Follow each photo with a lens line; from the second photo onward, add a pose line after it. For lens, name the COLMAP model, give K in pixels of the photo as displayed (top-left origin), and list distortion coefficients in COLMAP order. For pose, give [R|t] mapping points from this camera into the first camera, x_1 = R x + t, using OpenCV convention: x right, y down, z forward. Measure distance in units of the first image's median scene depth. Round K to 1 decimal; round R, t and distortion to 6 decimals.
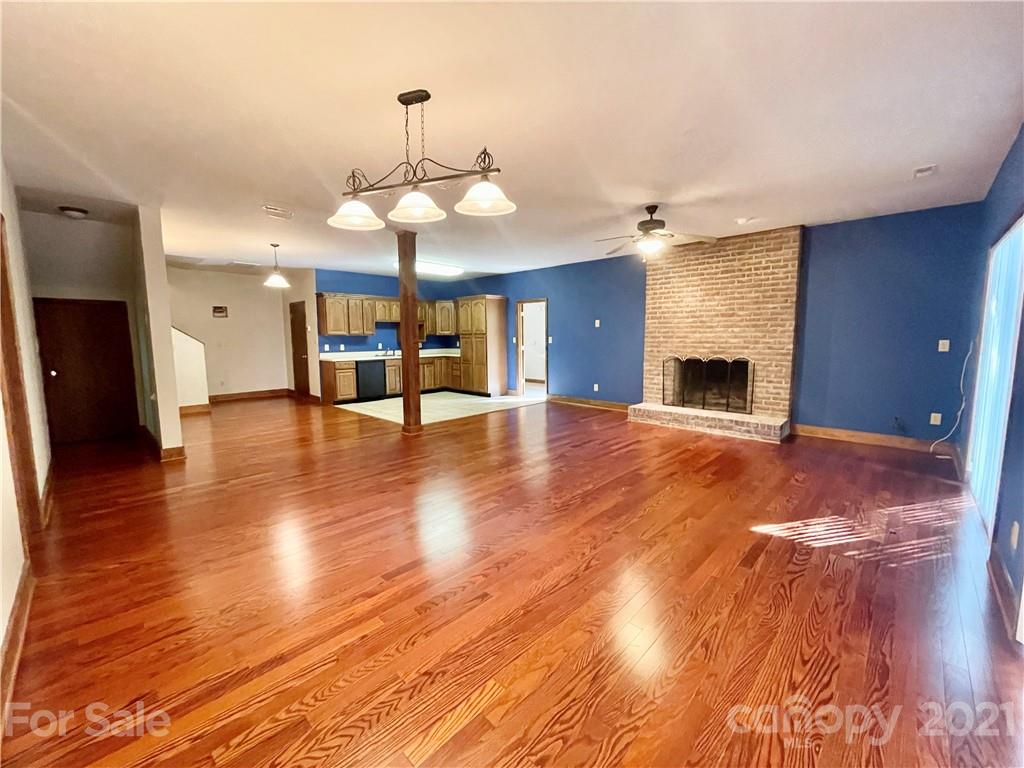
lens RADIAL K [[414.3, 0, 512.0], [0, 414.3, 380.5], [0, 0, 1]] dist [-0.000366, -0.000078]
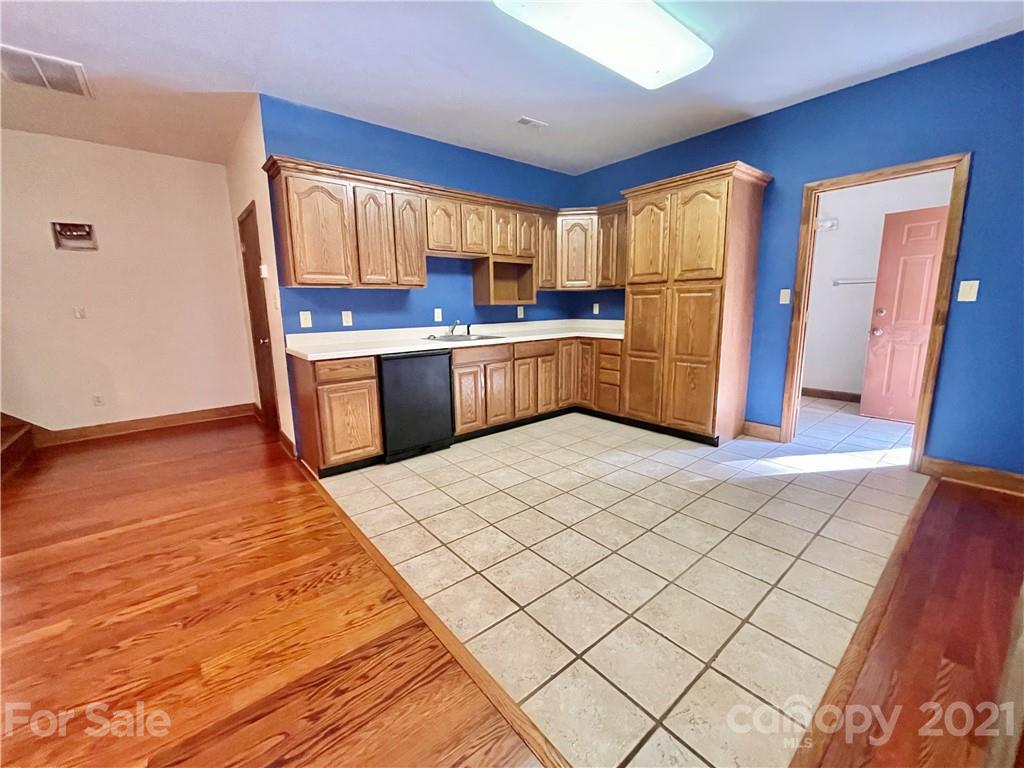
lens RADIAL K [[414.3, 0, 513.9], [0, 414.3, 384.0], [0, 0, 1]] dist [-0.000366, -0.000078]
pose [[0.994626, 0.009456, -0.103103, -0.200413], [-0.001342, 0.996914, 0.078491, -0.046936], [0.103527, -0.077931, 0.991569, 0.593642]]
